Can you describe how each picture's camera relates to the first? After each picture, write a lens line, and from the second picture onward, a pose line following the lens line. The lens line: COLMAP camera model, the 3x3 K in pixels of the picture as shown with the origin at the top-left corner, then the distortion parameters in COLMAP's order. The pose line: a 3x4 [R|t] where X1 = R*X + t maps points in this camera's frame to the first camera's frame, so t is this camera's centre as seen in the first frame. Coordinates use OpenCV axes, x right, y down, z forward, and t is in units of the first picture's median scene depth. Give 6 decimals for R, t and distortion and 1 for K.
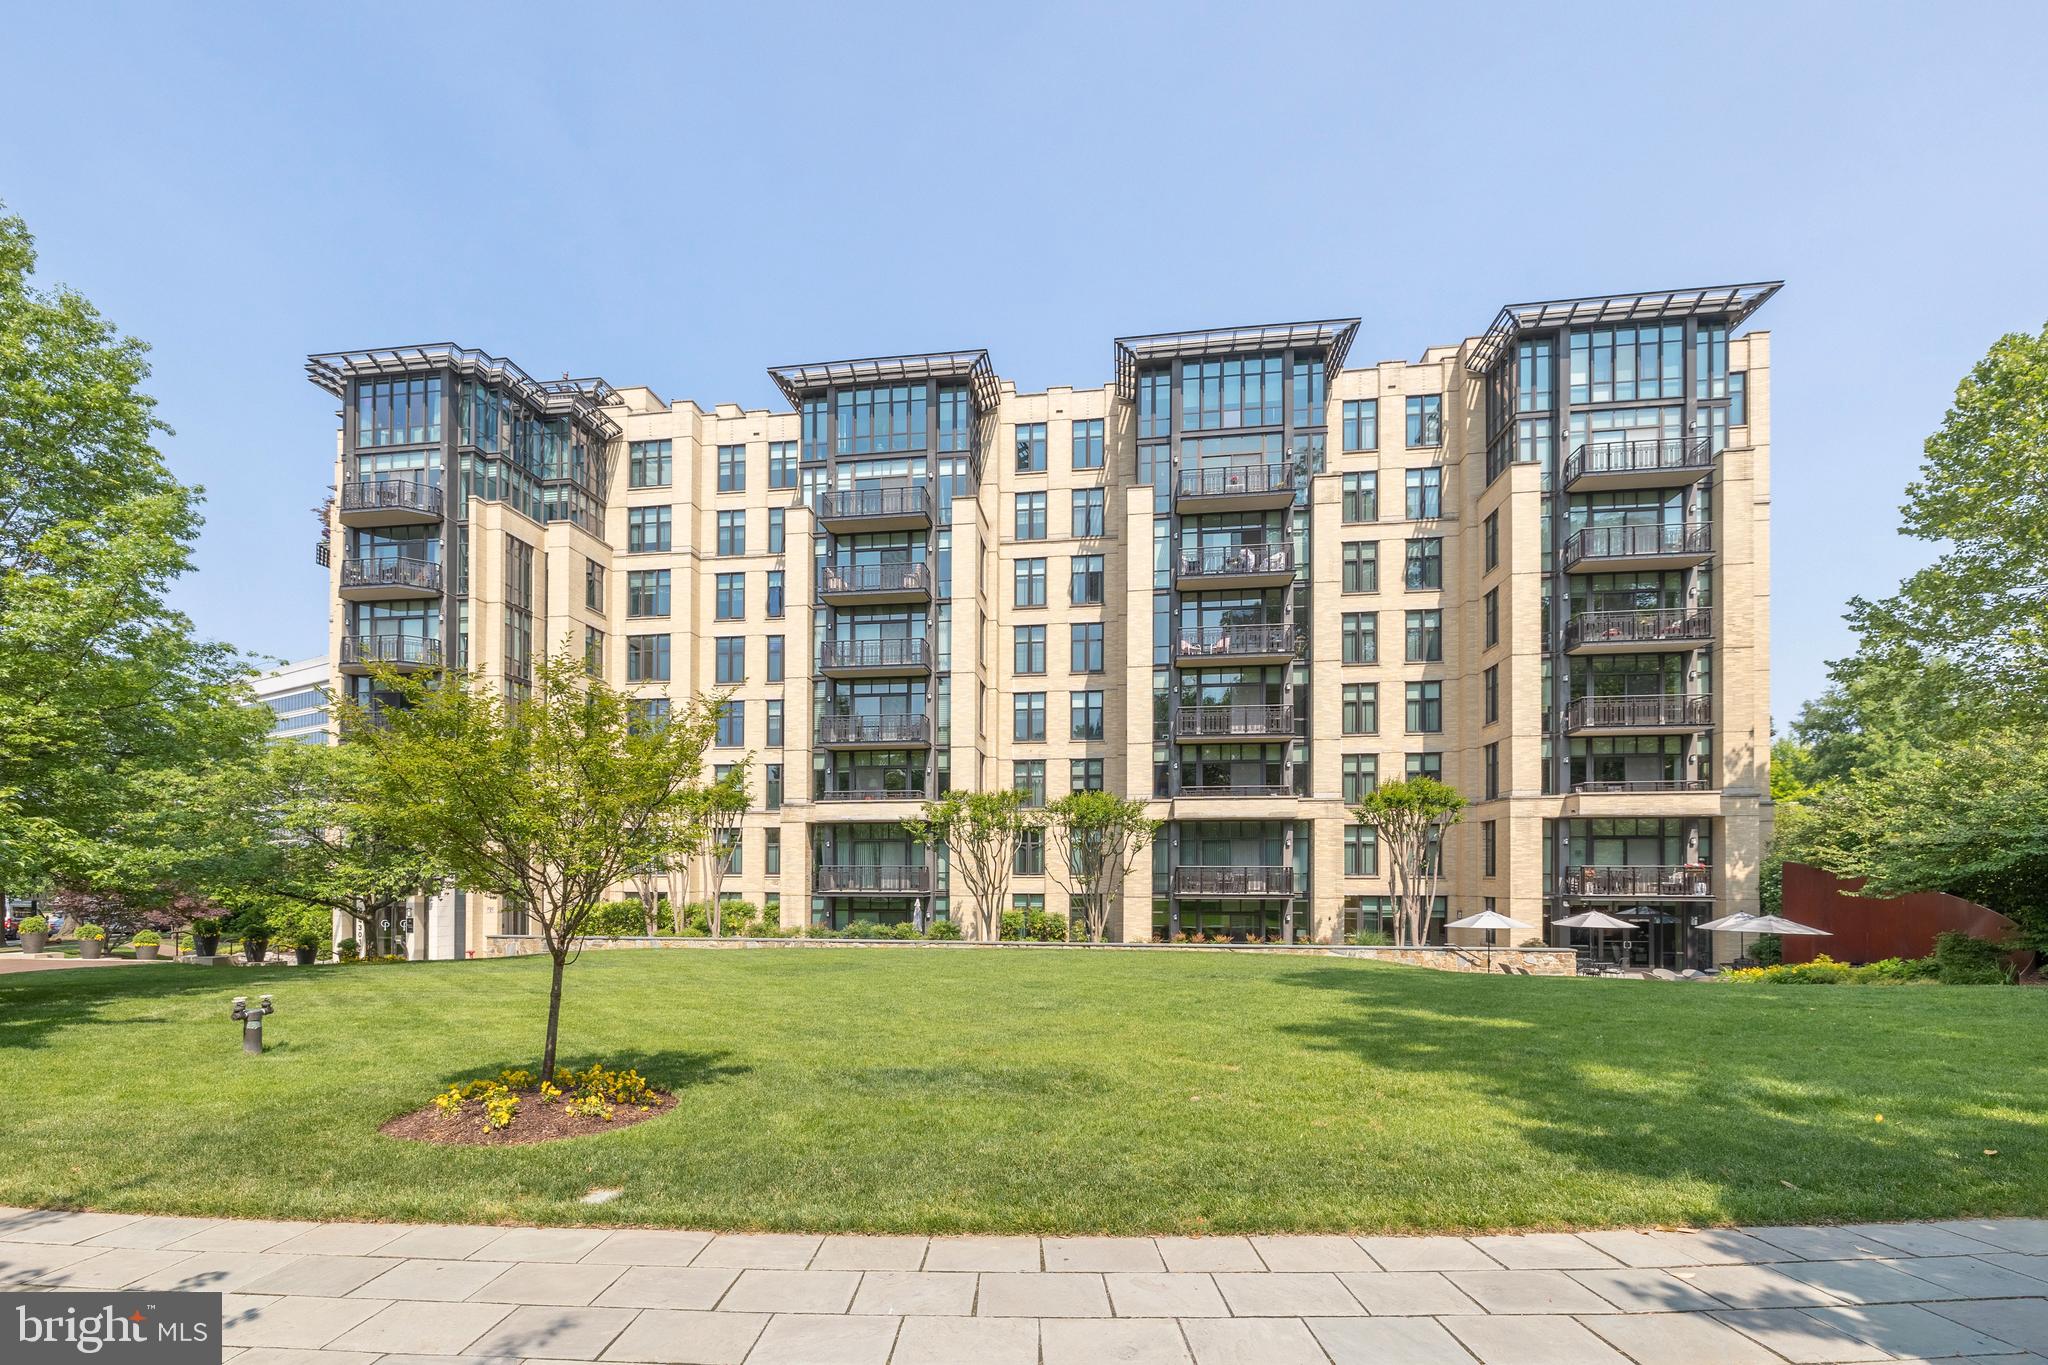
lens RADIAL K [[880.4, 0, 1030.6], [0, 880.4, 679.8], [0, 0, 1]] dist [0.003694, -0.000675]
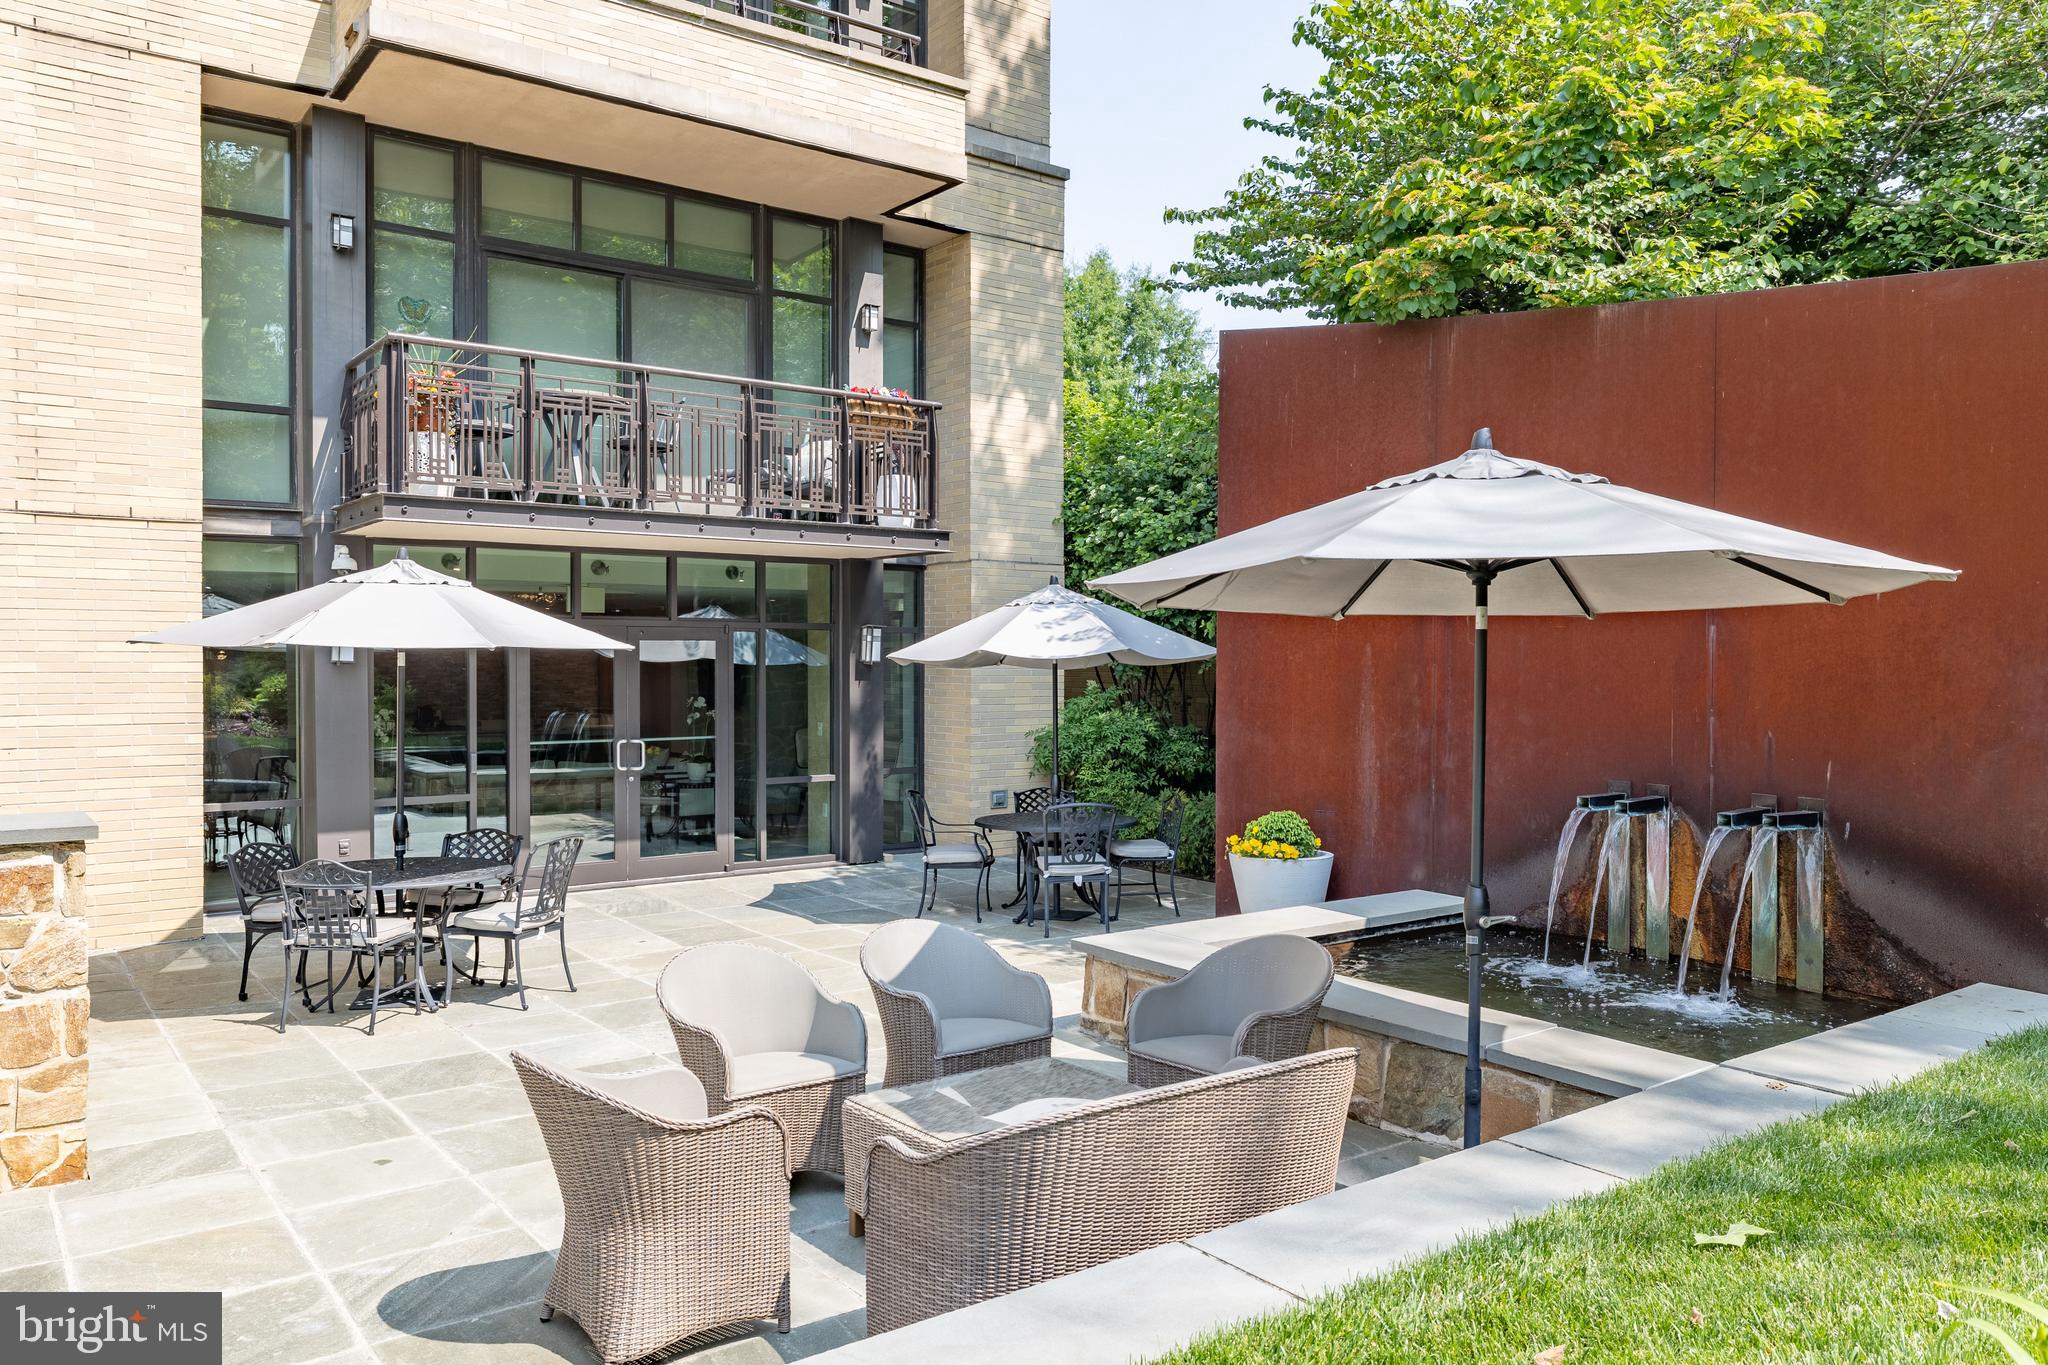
lens RADIAL K [[1469.9, 0, 1023.6], [0, 1469.9, 680.7], [0, 0, 1]] dist [0.003480, 0.000202]
pose [[0.706425, -0.010841, 0.707705, 0.490147], [-0.009183, 0.999658, 0.024480, 0.273371], [-0.707729, -0.023792, 0.706084, 0.677564]]
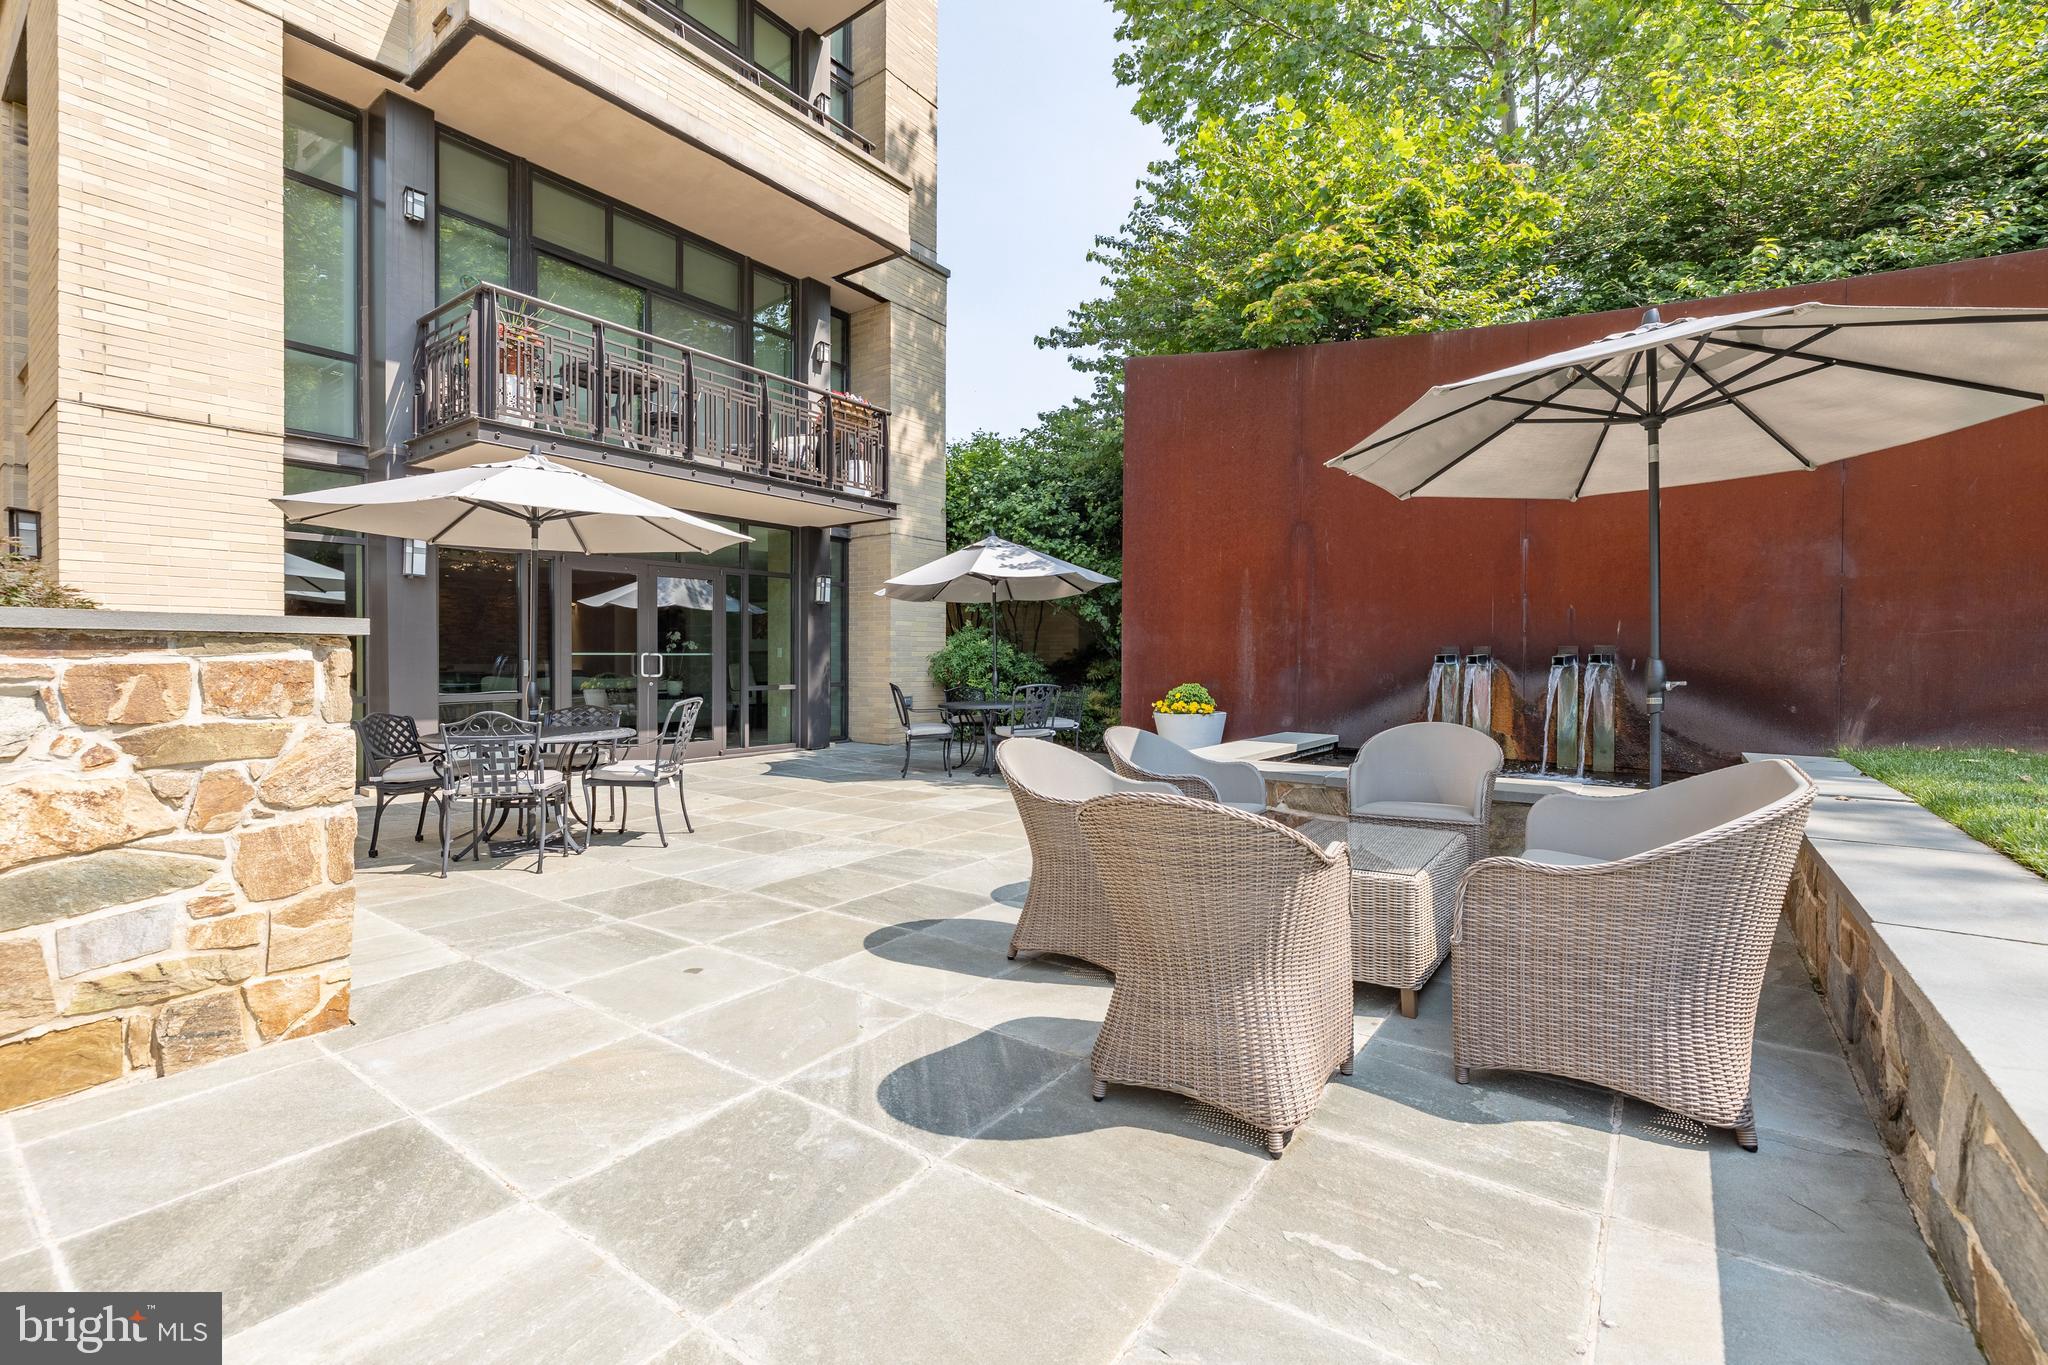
lens RADIAL K [[880.4, 0, 1024.6], [0, 880.4, 666.6], [0, 0, 1]] dist [0.003694, -0.000675]
pose [[0.468115, -0.009040, 0.883621, 0.486754], [-0.008912, 0.999849, 0.014951, 0.297801], [-0.883623, -0.014874, 0.467963, 0.770722]]
